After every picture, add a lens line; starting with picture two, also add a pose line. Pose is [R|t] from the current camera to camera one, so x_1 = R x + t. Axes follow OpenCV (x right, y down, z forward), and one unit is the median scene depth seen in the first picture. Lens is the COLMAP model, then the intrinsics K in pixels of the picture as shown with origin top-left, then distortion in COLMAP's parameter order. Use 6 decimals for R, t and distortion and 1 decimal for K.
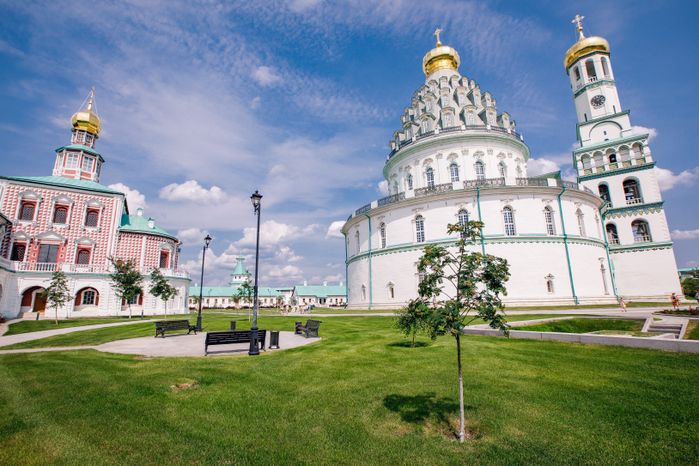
lens RADIAL K [[323.4, 0, 349.5], [0, 323.4, 233.0], [0, 0, 1]] dist [-0.059207, 0.024330]
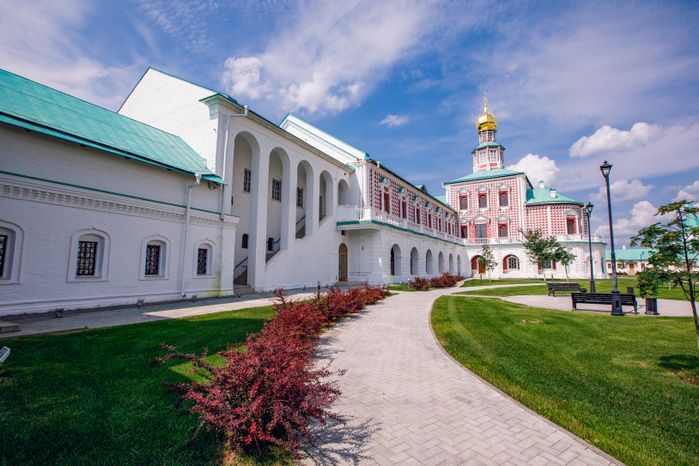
lens RADIAL K [[327.9, 0, 349.5], [0, 327.9, 233.0], [0, 0, 1]] dist [-0.060560, -0.000024]
pose [[0.381876, -0.076997, -0.921001, 0.101864], [0.178615, 0.983885, -0.008194, -0.014613], [0.906790, -0.161376, 0.389474, -0.056788]]
